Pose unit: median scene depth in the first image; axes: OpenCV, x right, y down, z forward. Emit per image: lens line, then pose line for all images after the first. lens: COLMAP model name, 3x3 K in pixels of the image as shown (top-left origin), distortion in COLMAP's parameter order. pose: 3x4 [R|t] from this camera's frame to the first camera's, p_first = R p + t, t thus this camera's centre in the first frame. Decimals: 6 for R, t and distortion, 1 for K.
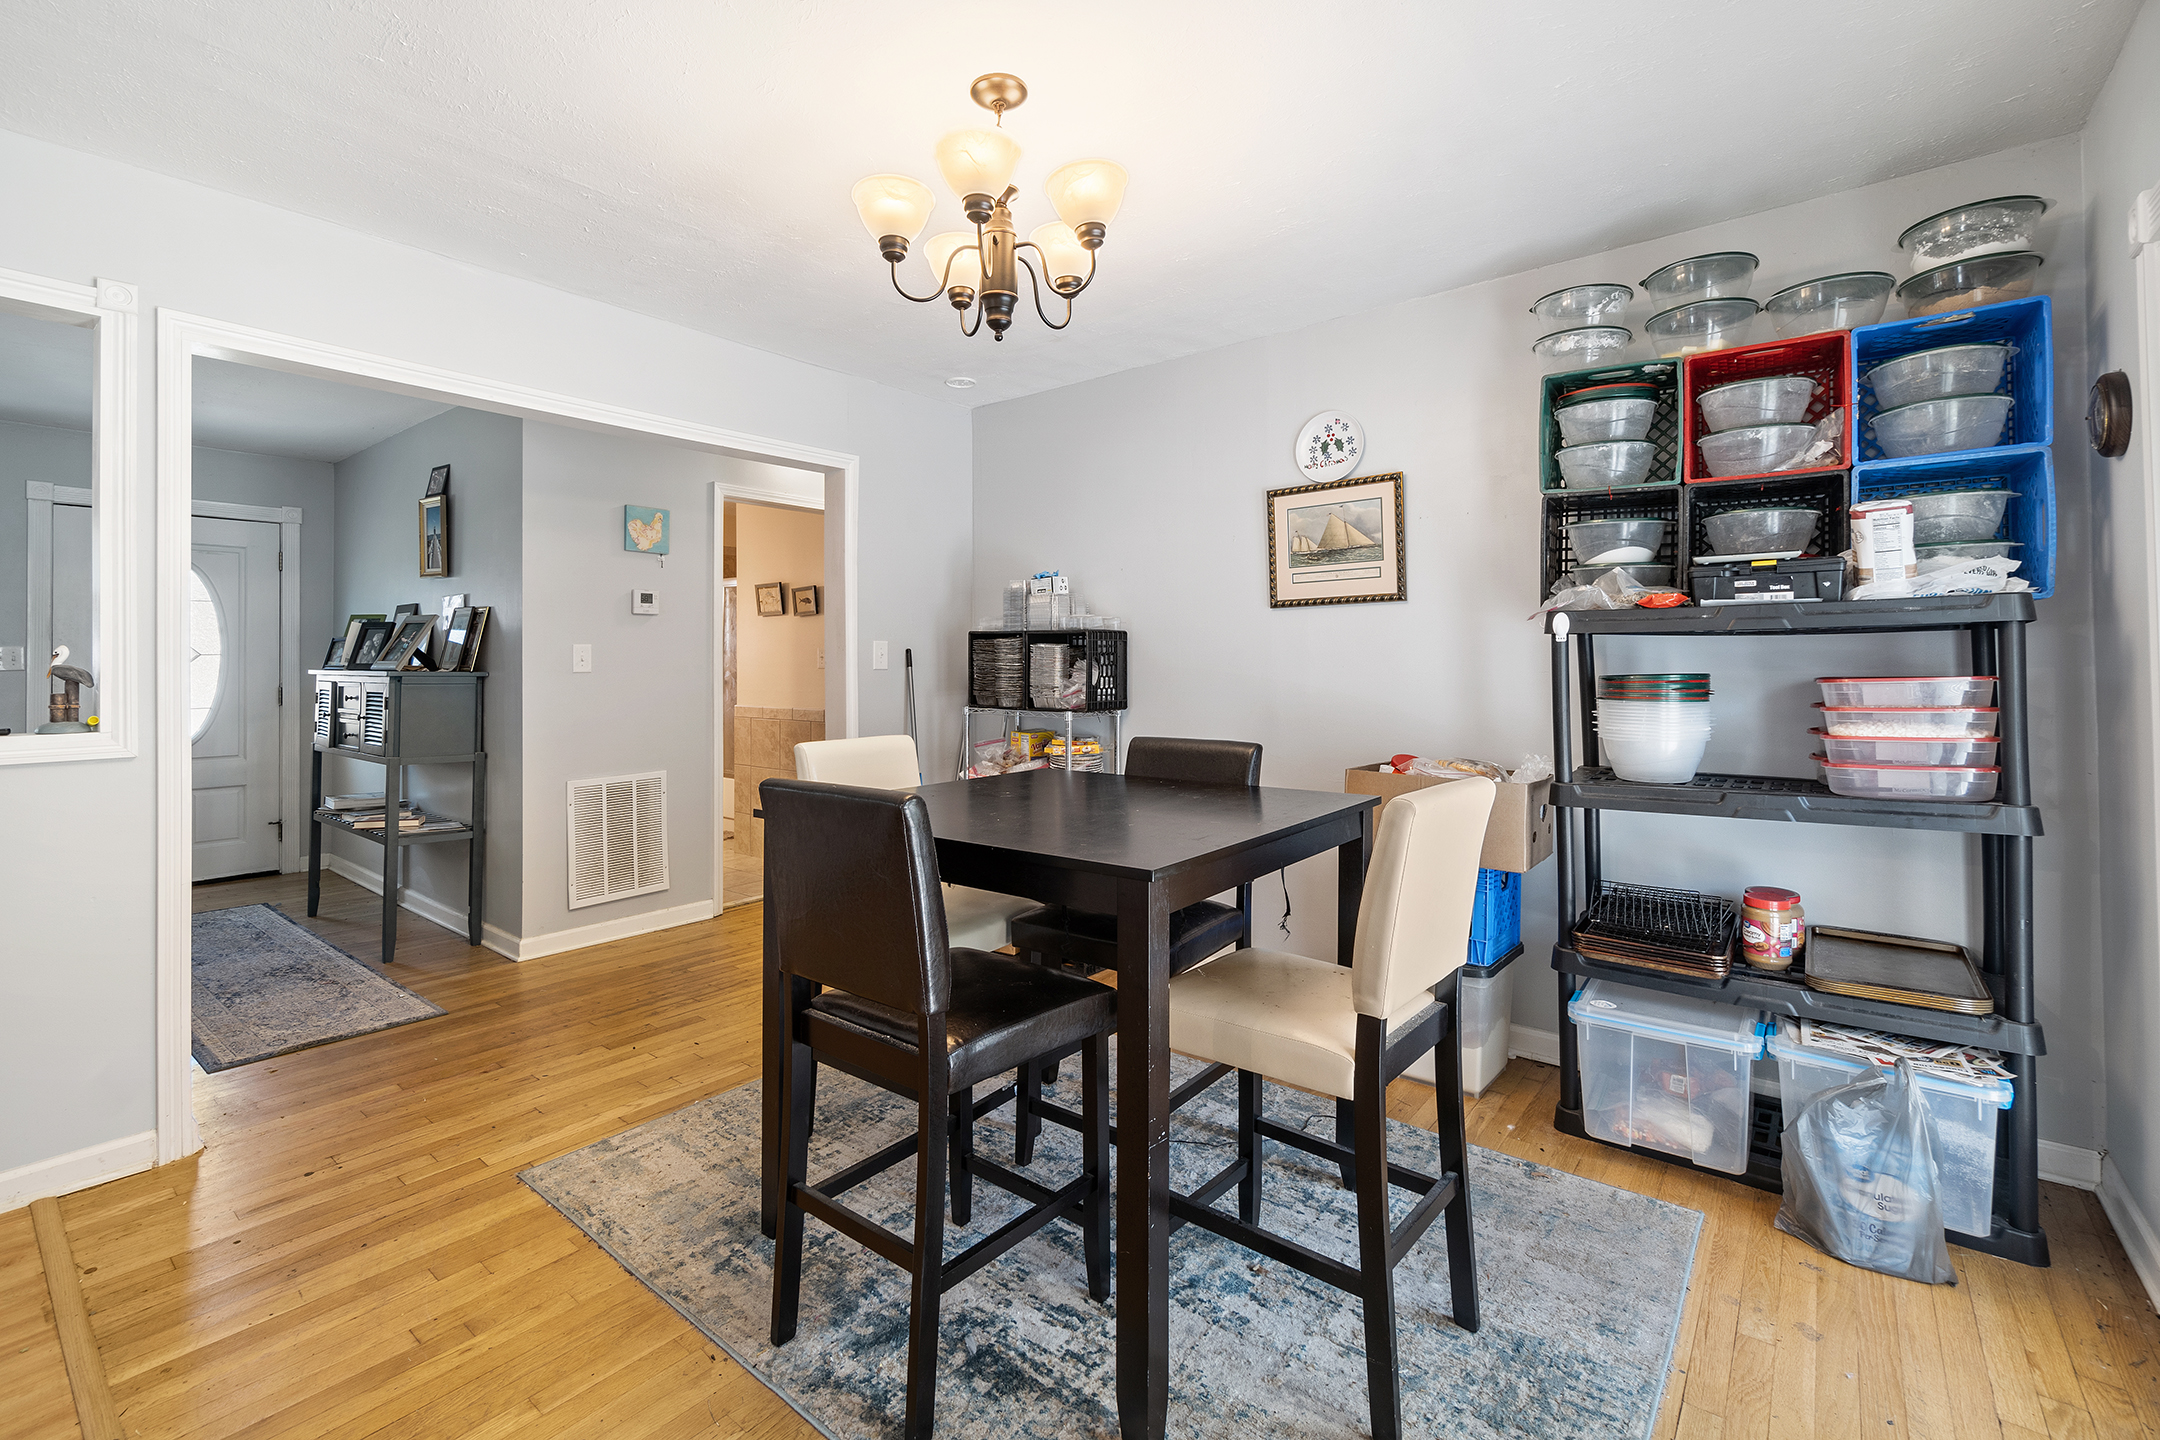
lens RADIAL K [[933.5, 0, 1059.6], [0, 933.5, 666.5], [0, 0, 1]] dist [-0.012637, -0.000386]
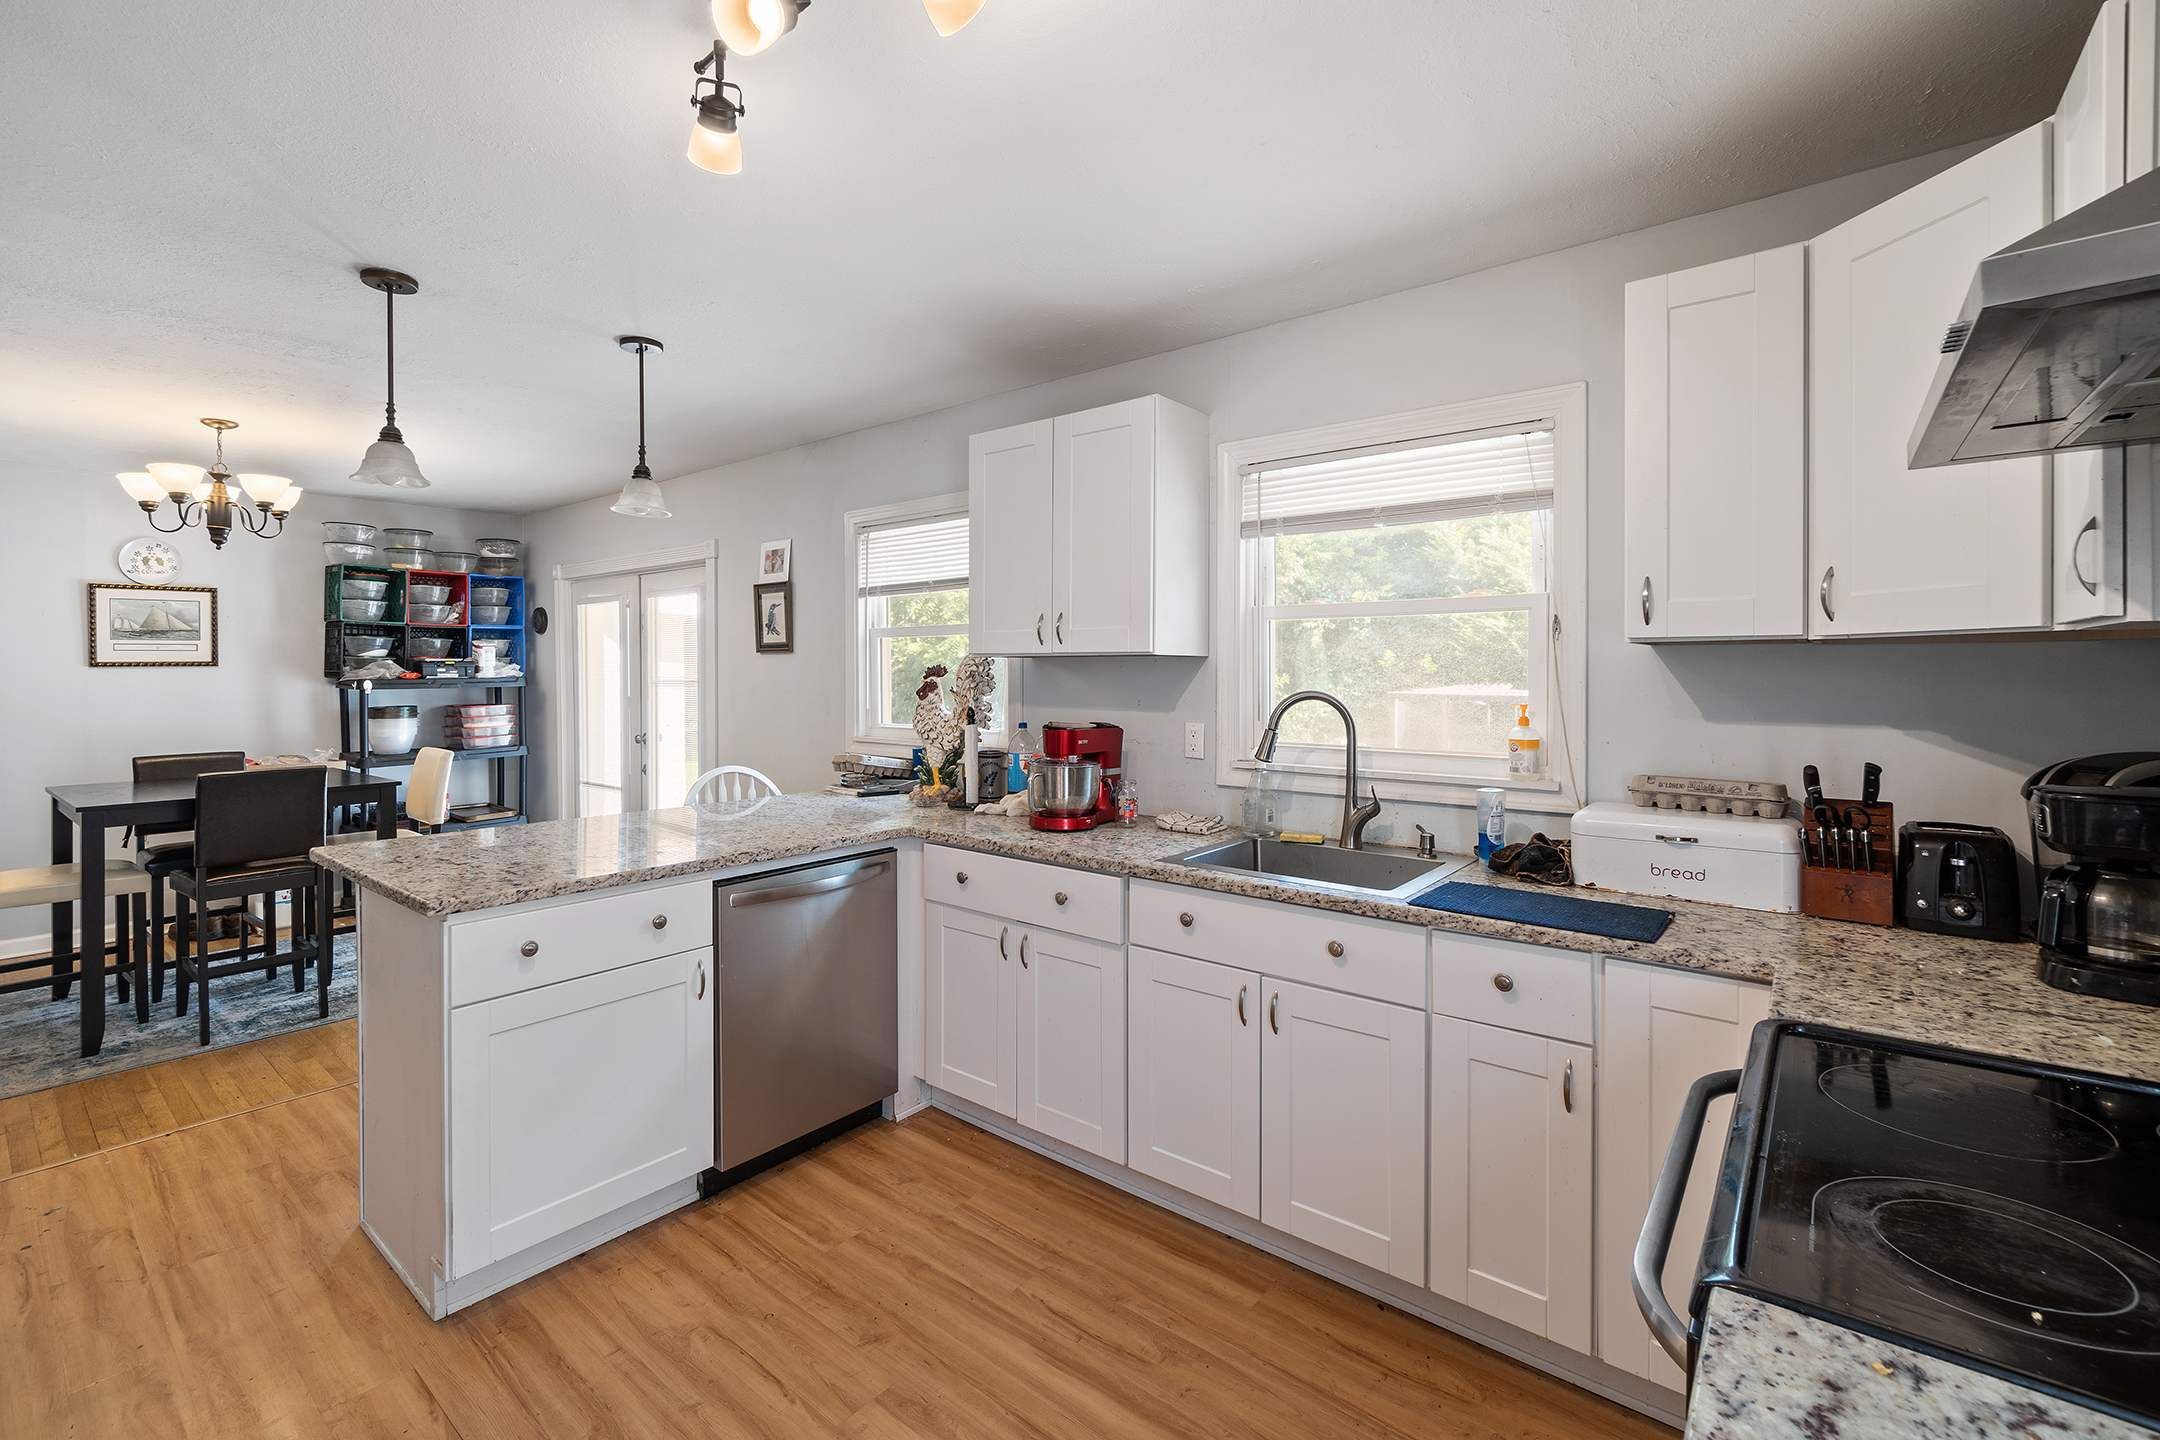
lens RADIAL K [[933.5, 0, 1059.6], [0, 933.5, 666.5], [0, 0, 1]] dist [-0.012637, -0.000386]
pose [[0.004389, 0.007514, 0.999962, -1.598829], [0.007248, 0.999945, -0.007545, -0.059941], [-0.999964, 0.007281, 0.004334, -0.630425]]
